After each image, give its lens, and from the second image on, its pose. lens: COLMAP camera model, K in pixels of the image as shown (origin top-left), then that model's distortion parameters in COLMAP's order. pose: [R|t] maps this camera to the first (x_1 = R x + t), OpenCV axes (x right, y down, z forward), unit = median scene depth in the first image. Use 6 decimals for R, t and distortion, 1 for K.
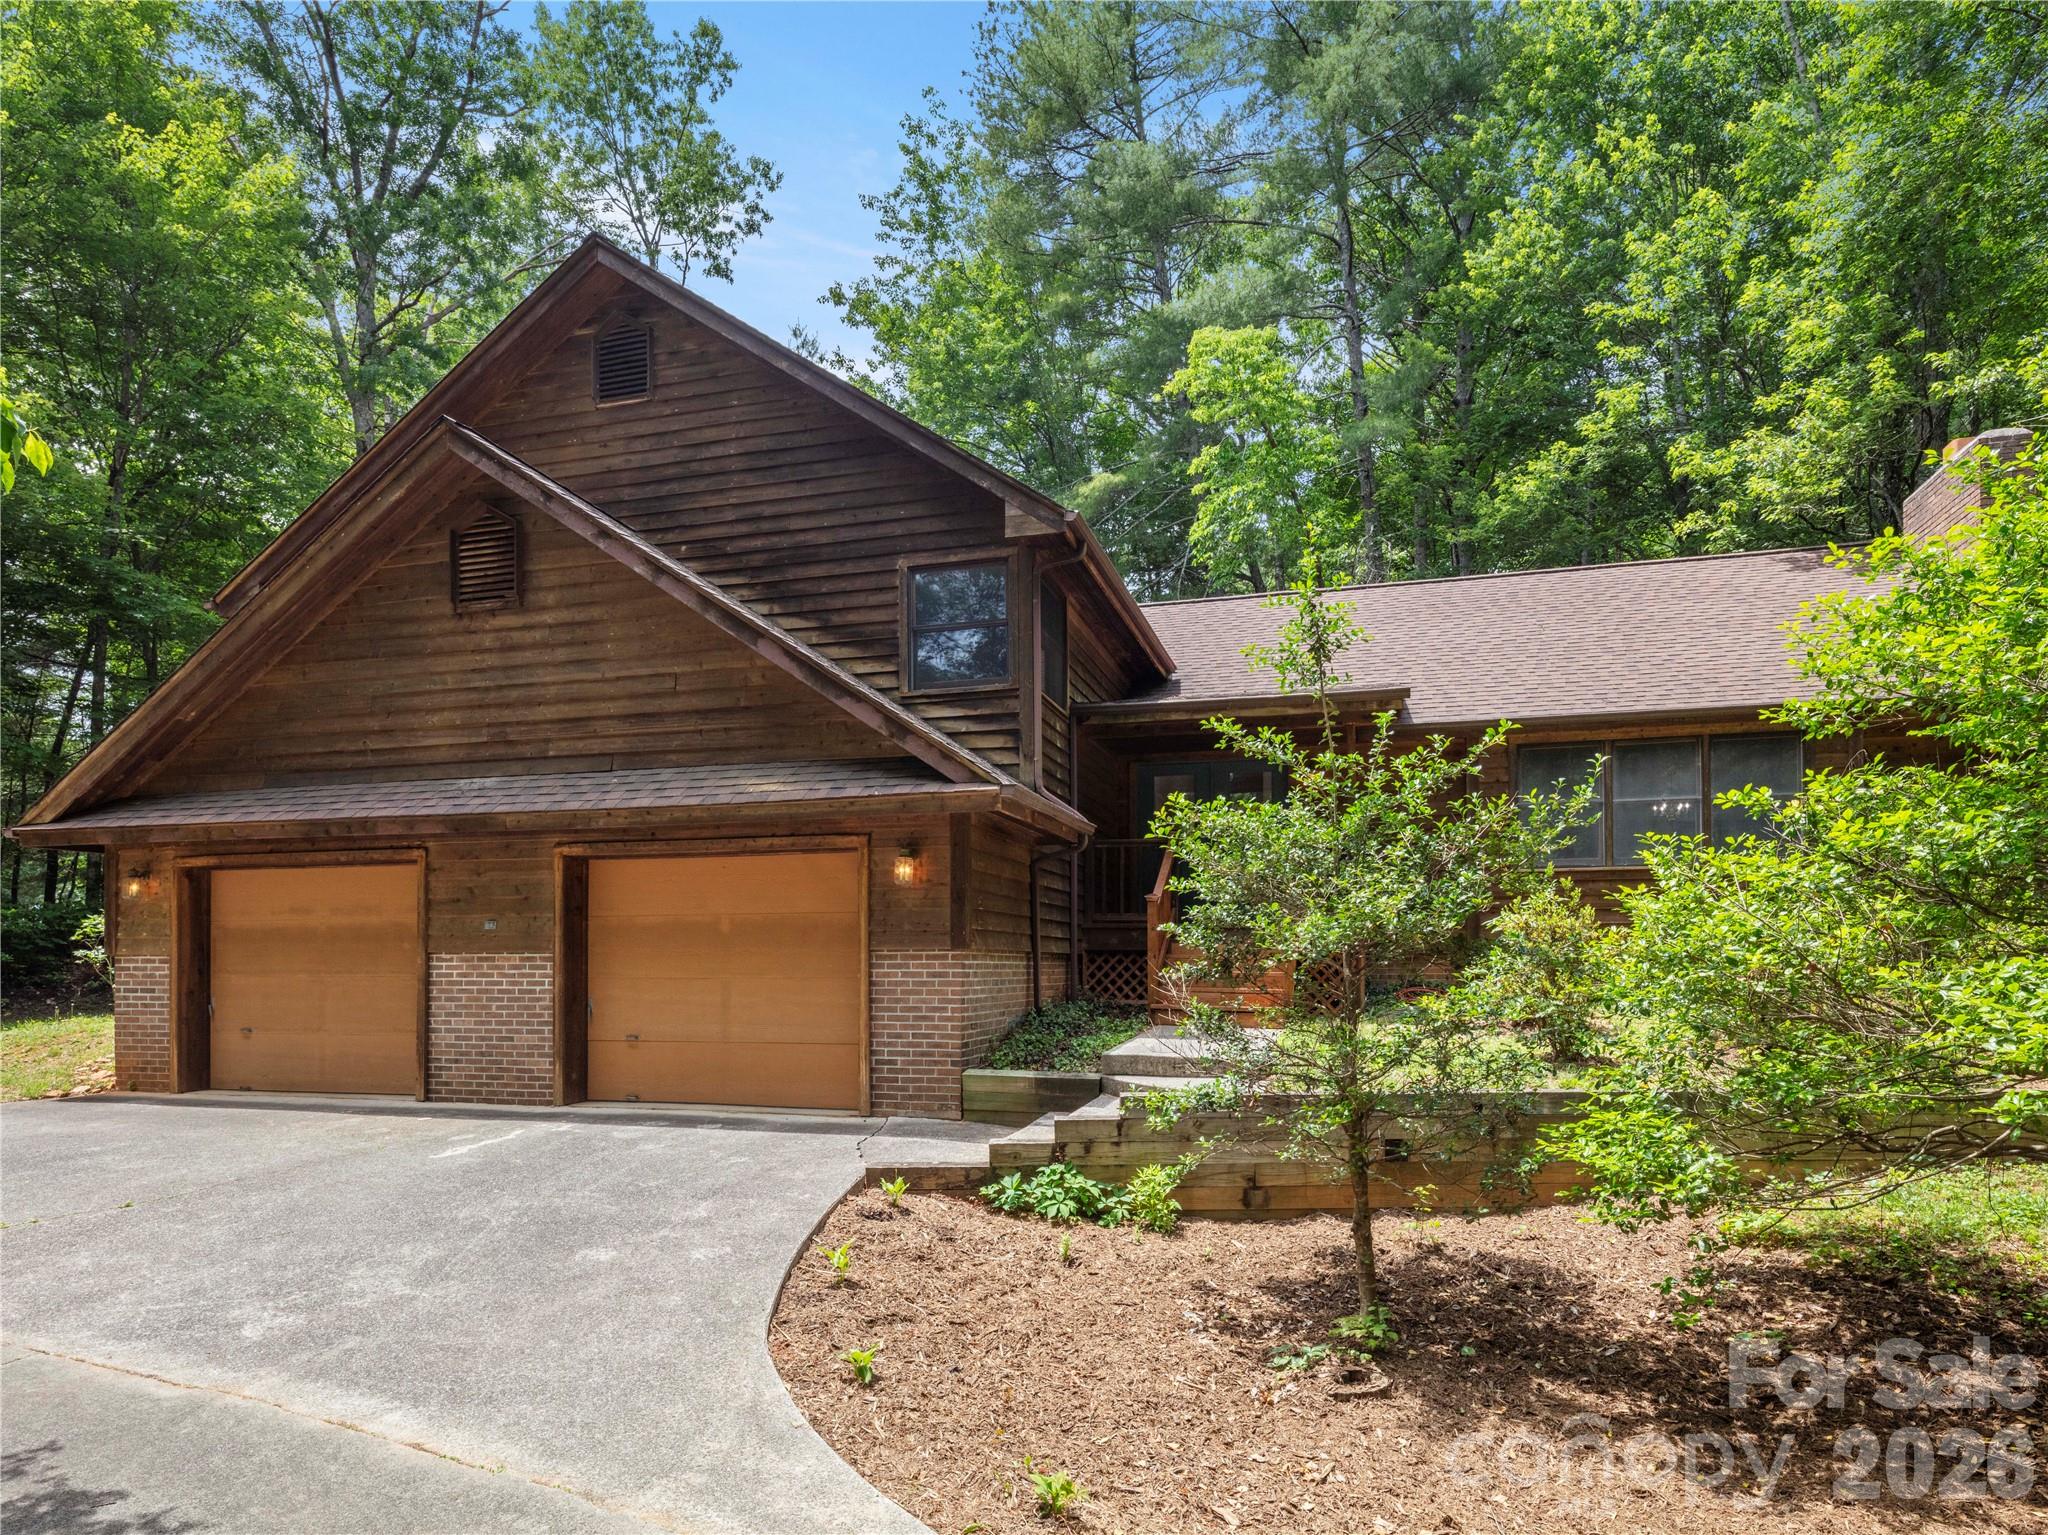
lens RADIAL K [[1115.4, 0, 1069.9], [0, 1115.4, 956.0], [0, 0, 1]] dist [0.008371, -0.006873]
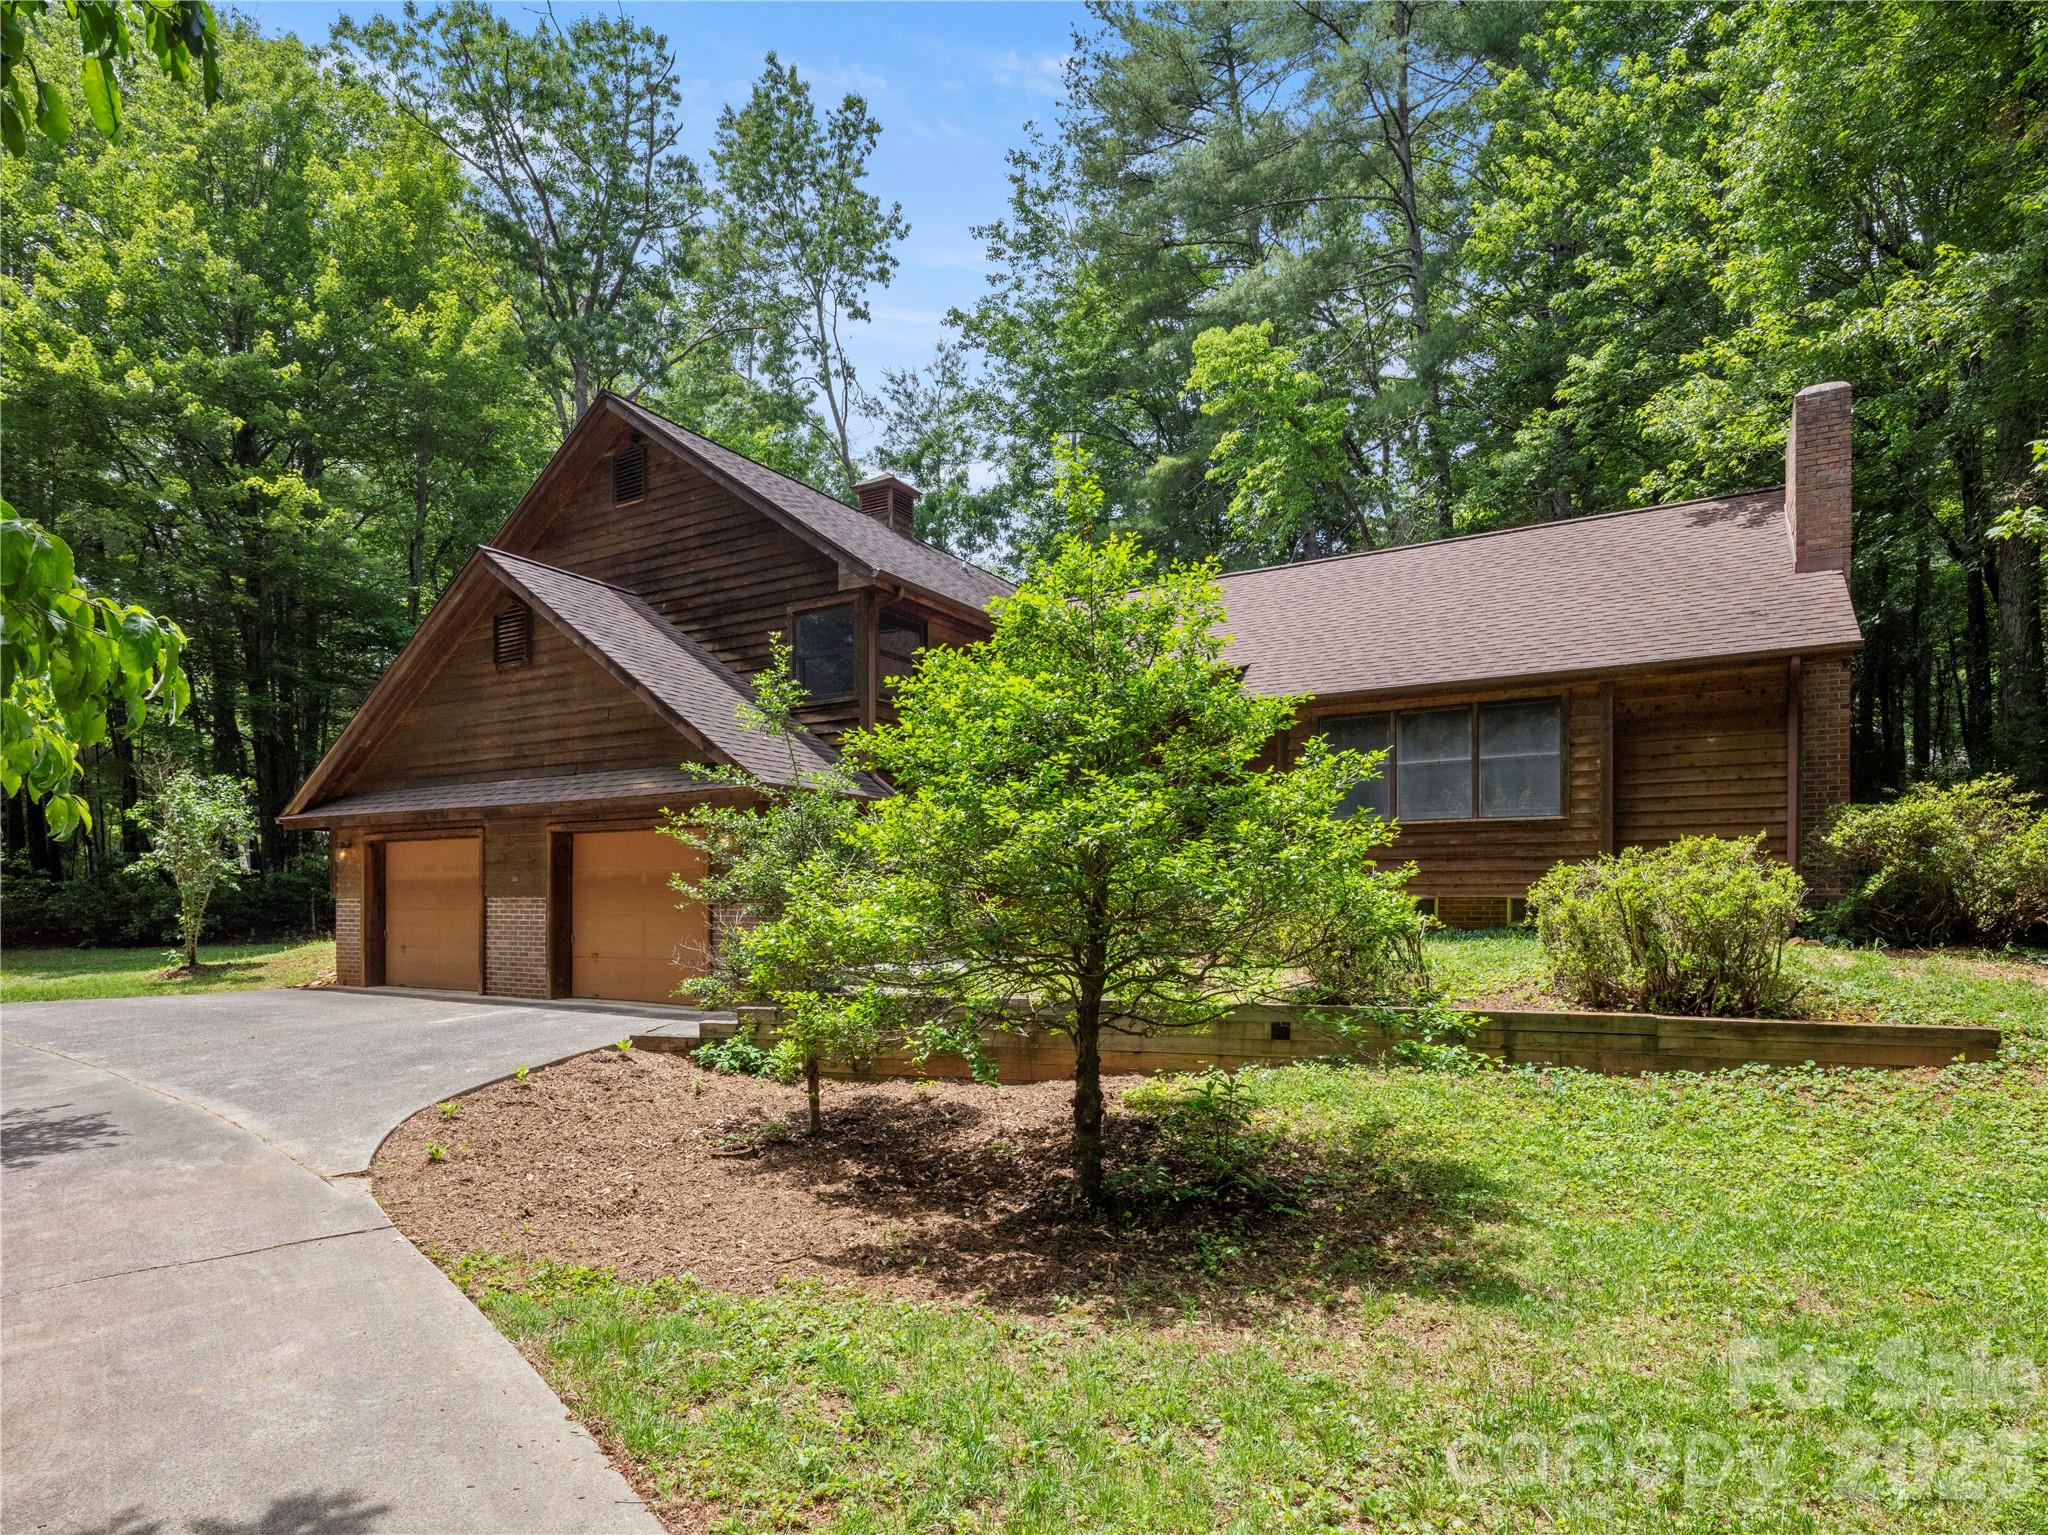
lens RADIAL K [[1115.4, 0, 1024.9], [0, 1115.4, 909.2], [0, 0, 1]] dist [0.008371, -0.006873]
pose [[0.959854, 0.004707, -0.280461, 0.547541], [-0.001471, 0.999930, 0.011747, -0.004948], [0.280497, -0.010863, 0.959793, -0.242886]]
